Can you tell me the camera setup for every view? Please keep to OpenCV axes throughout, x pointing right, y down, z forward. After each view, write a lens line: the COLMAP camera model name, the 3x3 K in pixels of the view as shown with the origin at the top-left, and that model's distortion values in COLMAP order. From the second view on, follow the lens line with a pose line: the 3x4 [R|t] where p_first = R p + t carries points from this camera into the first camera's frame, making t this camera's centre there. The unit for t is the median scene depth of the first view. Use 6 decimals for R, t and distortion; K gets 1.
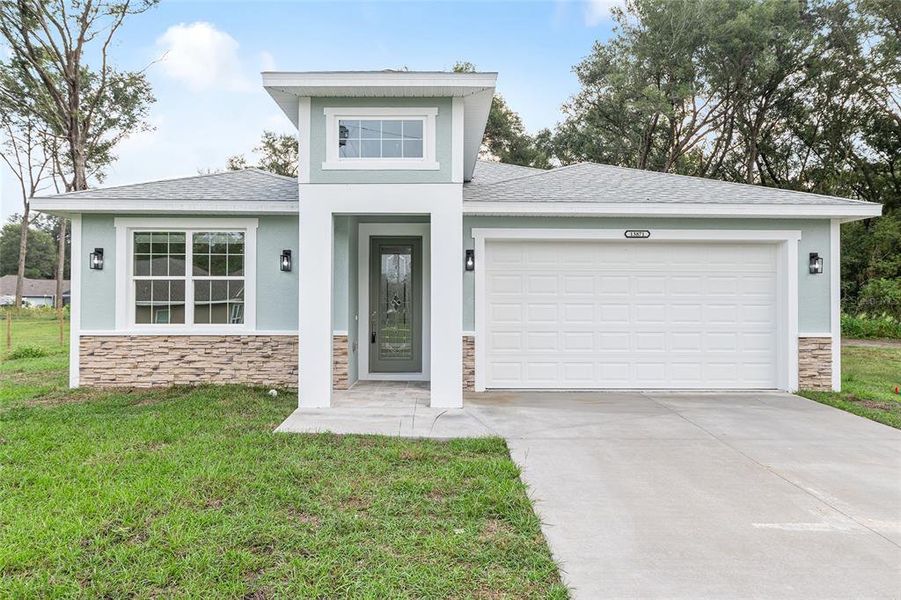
lens RADIAL K [[419.6, 0, 450.5], [0, 419.6, 300.0], [0, 0, 1]] dist [-0.000770, -0.000173]
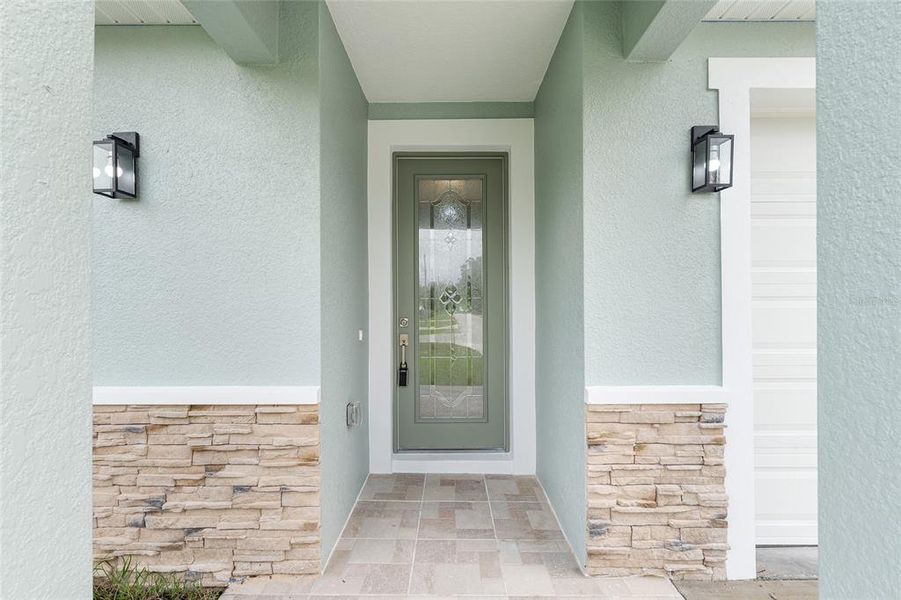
lens RADIAL K [[419.6, 0, 450.5], [0, 419.6, 300.0], [0, 0, 1]] dist [-0.000770, -0.000173]
pose [[0.997023, -0.007549, -0.076733, -0.120243], [0.007856, 0.999962, 0.003696, 0.008275], [0.076702, -0.004287, 0.997045, 0.683491]]
